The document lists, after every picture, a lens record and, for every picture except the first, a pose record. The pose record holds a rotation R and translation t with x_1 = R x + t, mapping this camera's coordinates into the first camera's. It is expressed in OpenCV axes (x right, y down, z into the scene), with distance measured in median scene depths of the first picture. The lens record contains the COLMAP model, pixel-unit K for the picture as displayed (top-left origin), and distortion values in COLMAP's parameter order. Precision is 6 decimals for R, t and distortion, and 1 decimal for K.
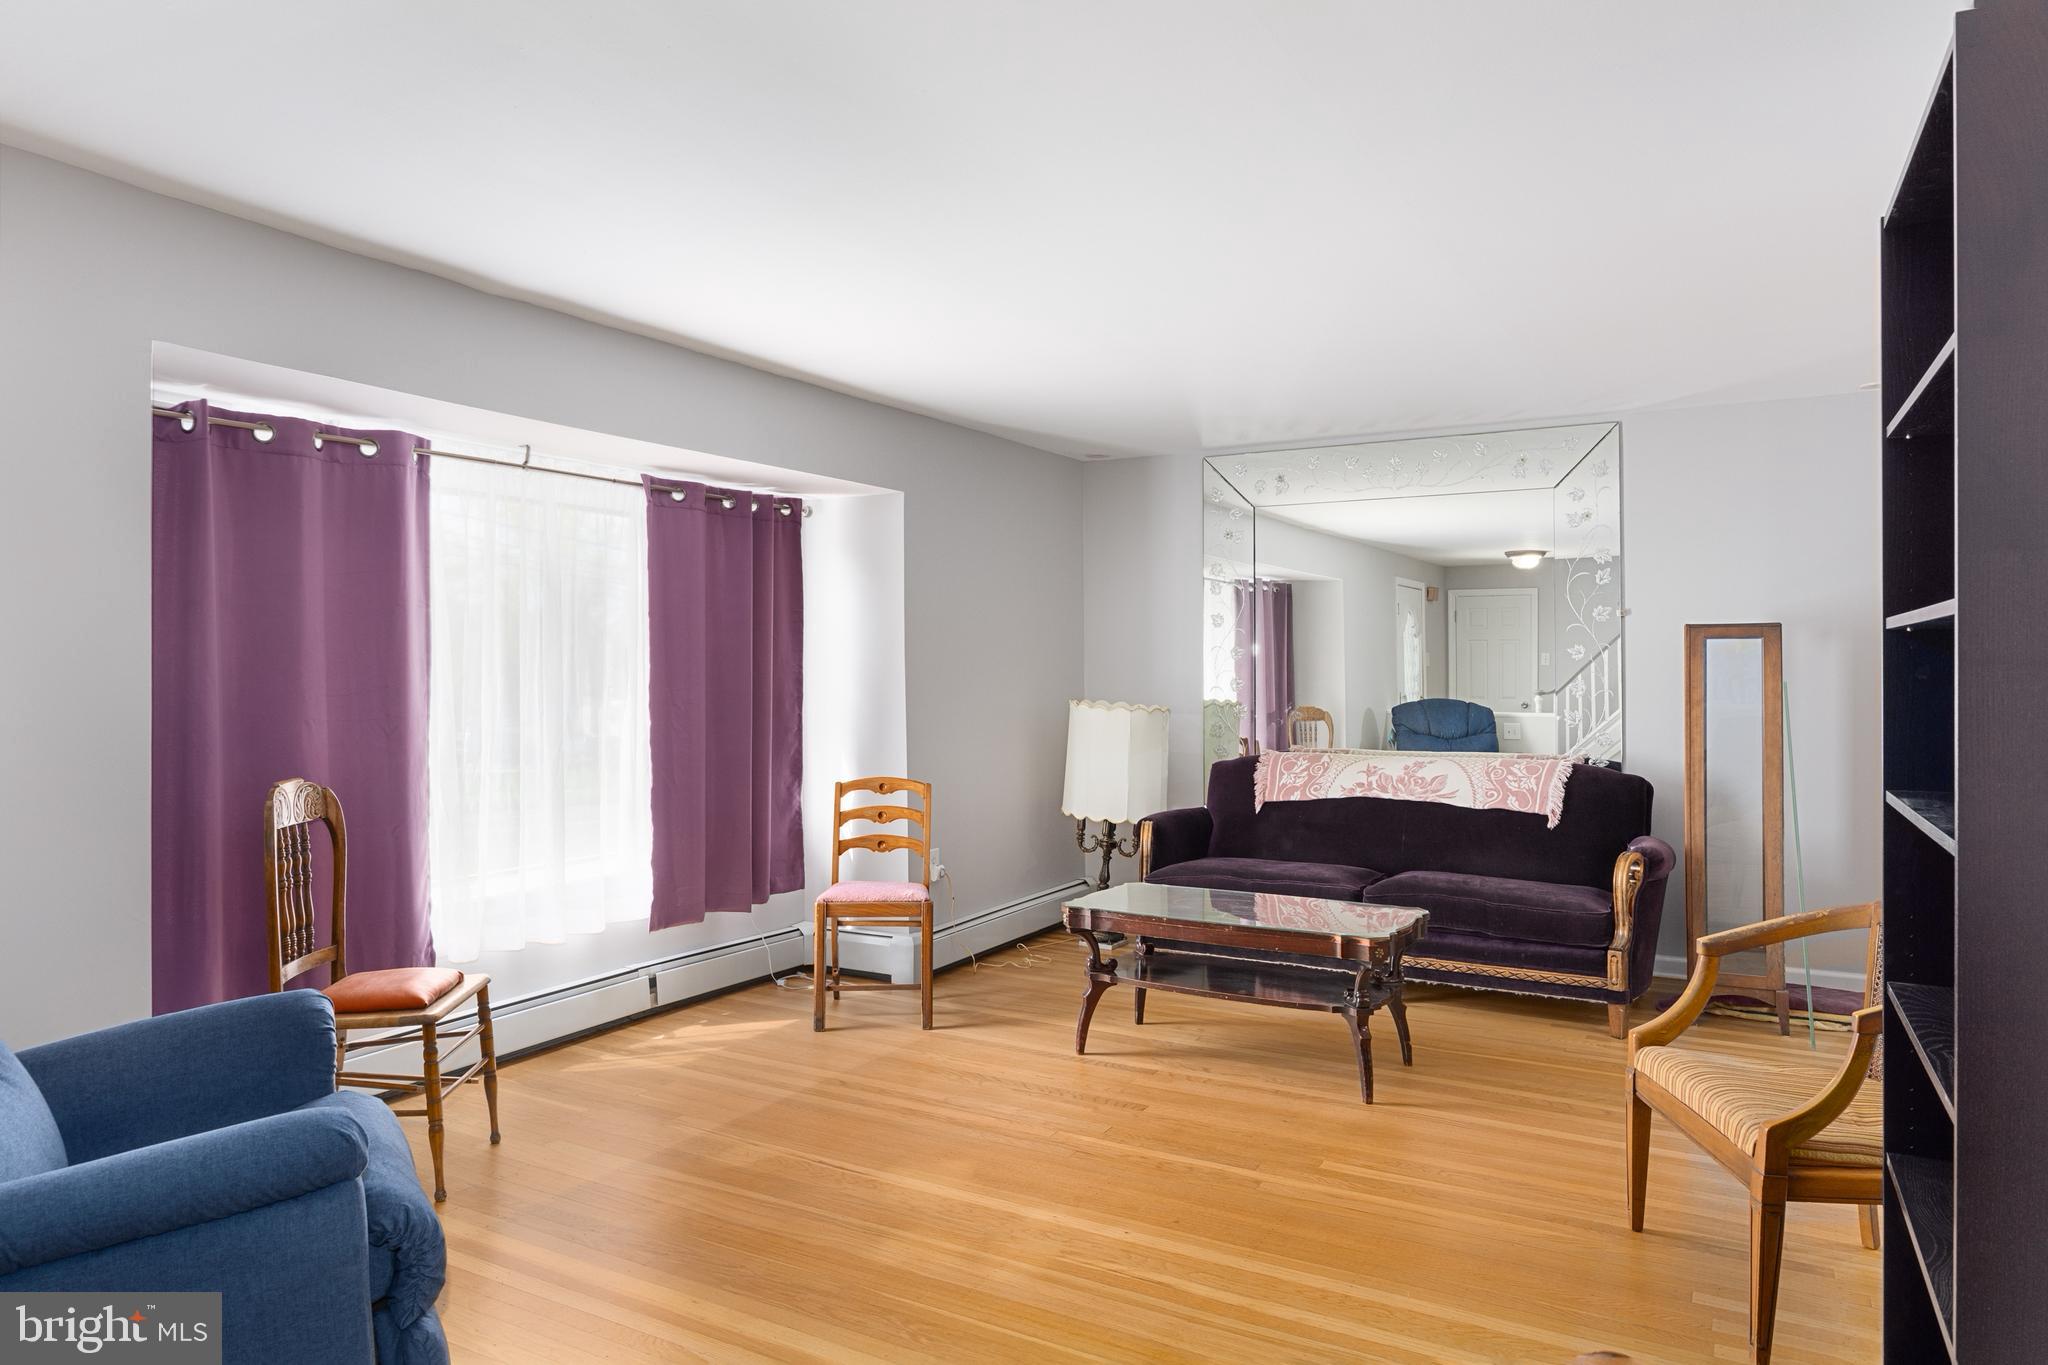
lens RADIAL K [[1327.2, 0, 978.1], [0, 1327.2, 687.3], [0, 0, 1]] dist [-0.006234, 0.002215]
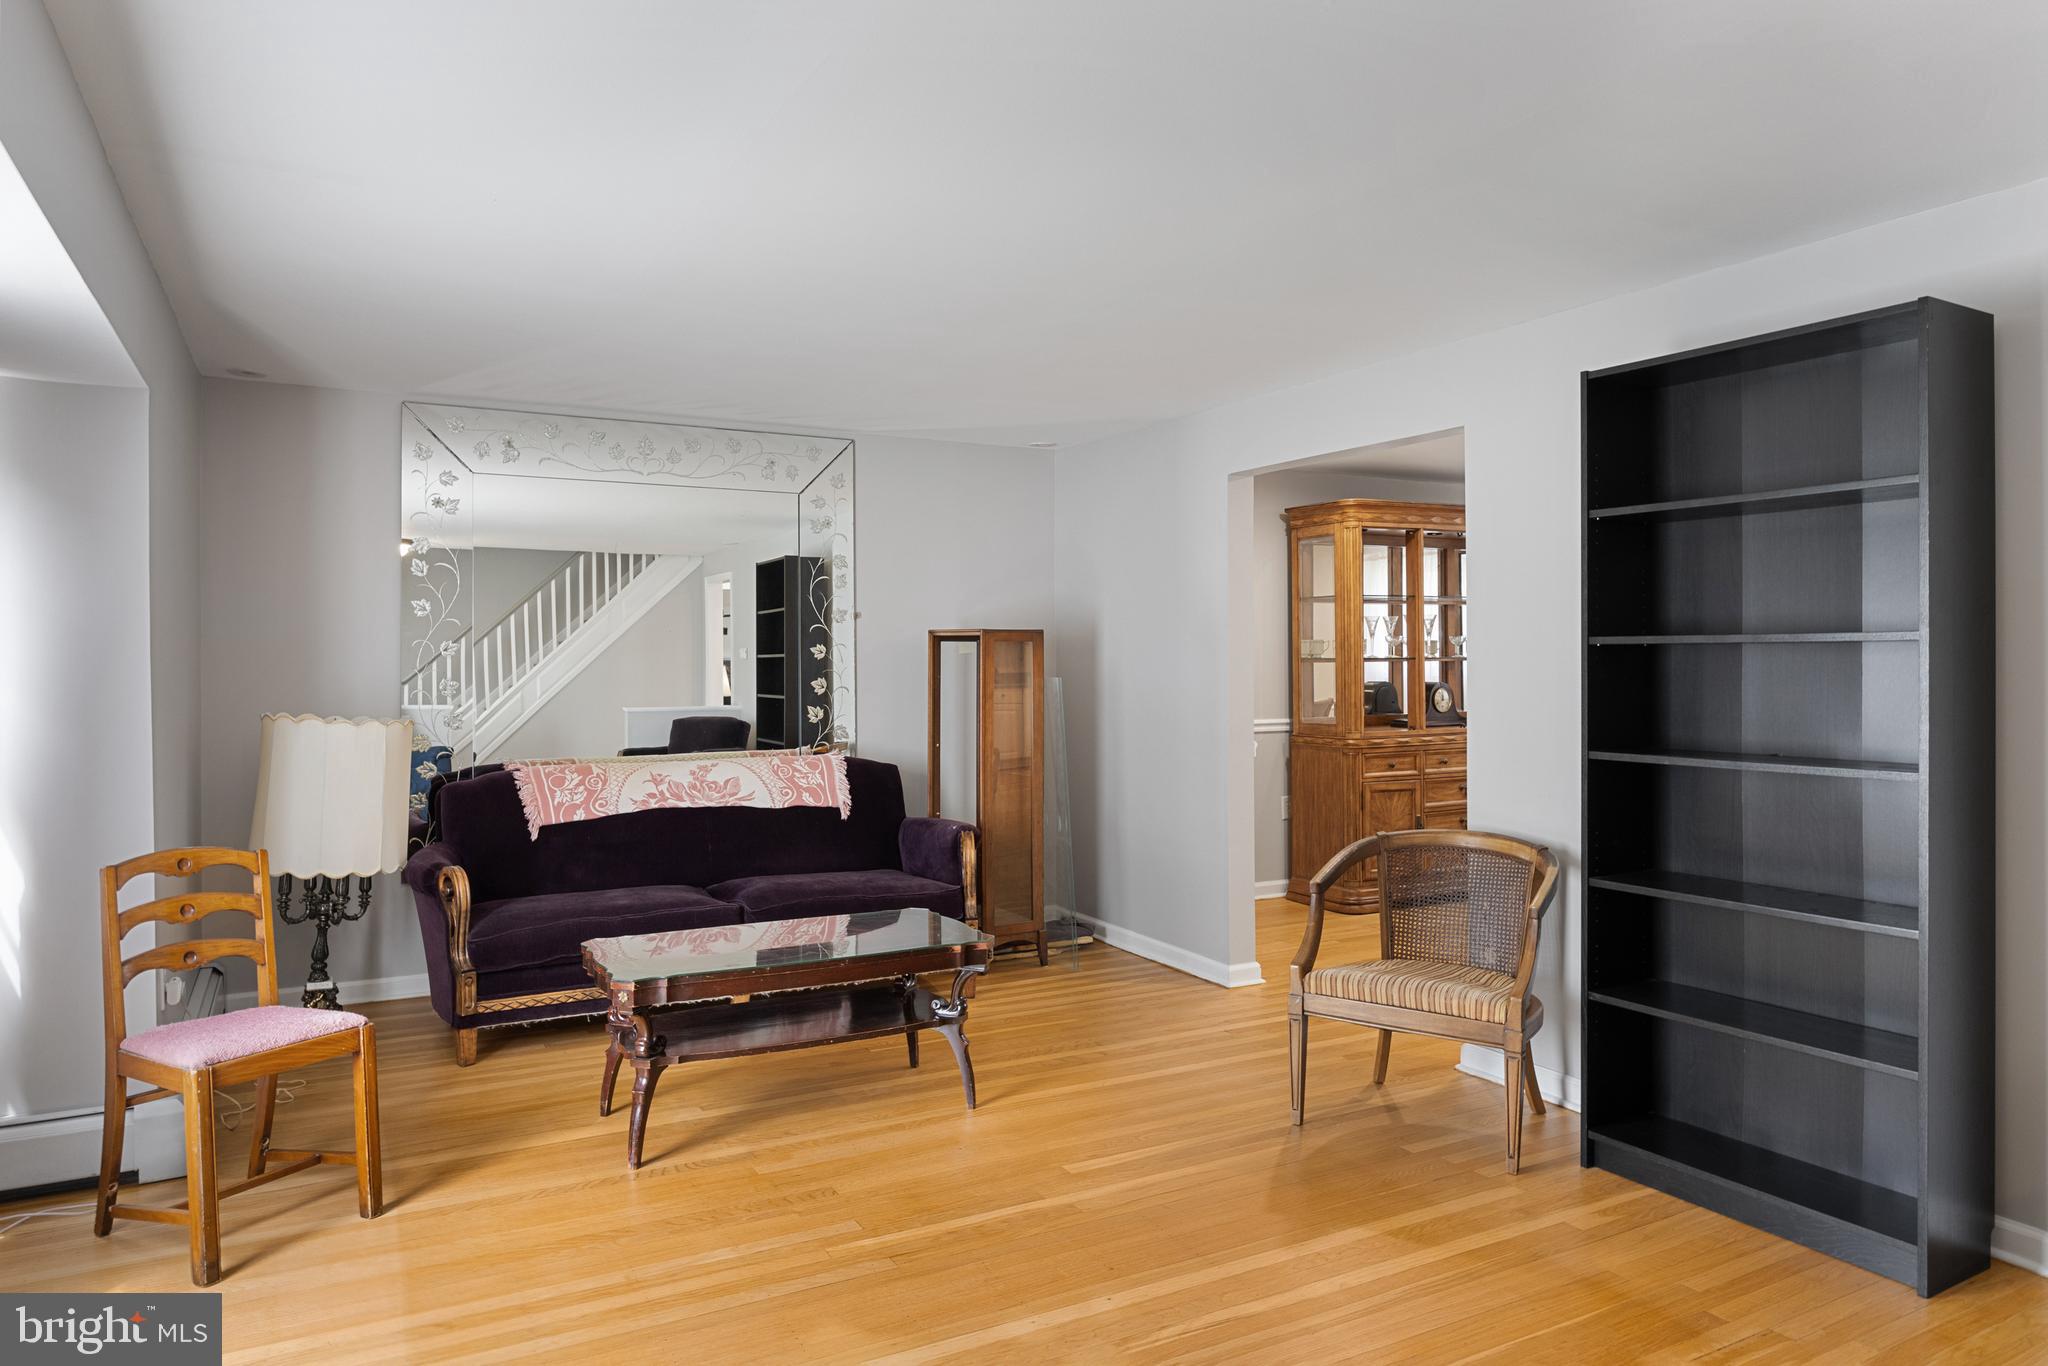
lens RADIAL K [[1327.2, 0, 1029.5], [0, 1327.2, 667.7], [0, 0, 1]] dist [-0.006234, 0.002215]
pose [[0.498106, -0.003368, 0.867109, -0.395565], [0.013927, 0.999895, -0.004117, -0.007127], [-0.867004, 0.014127, 0.498101, 0.340952]]
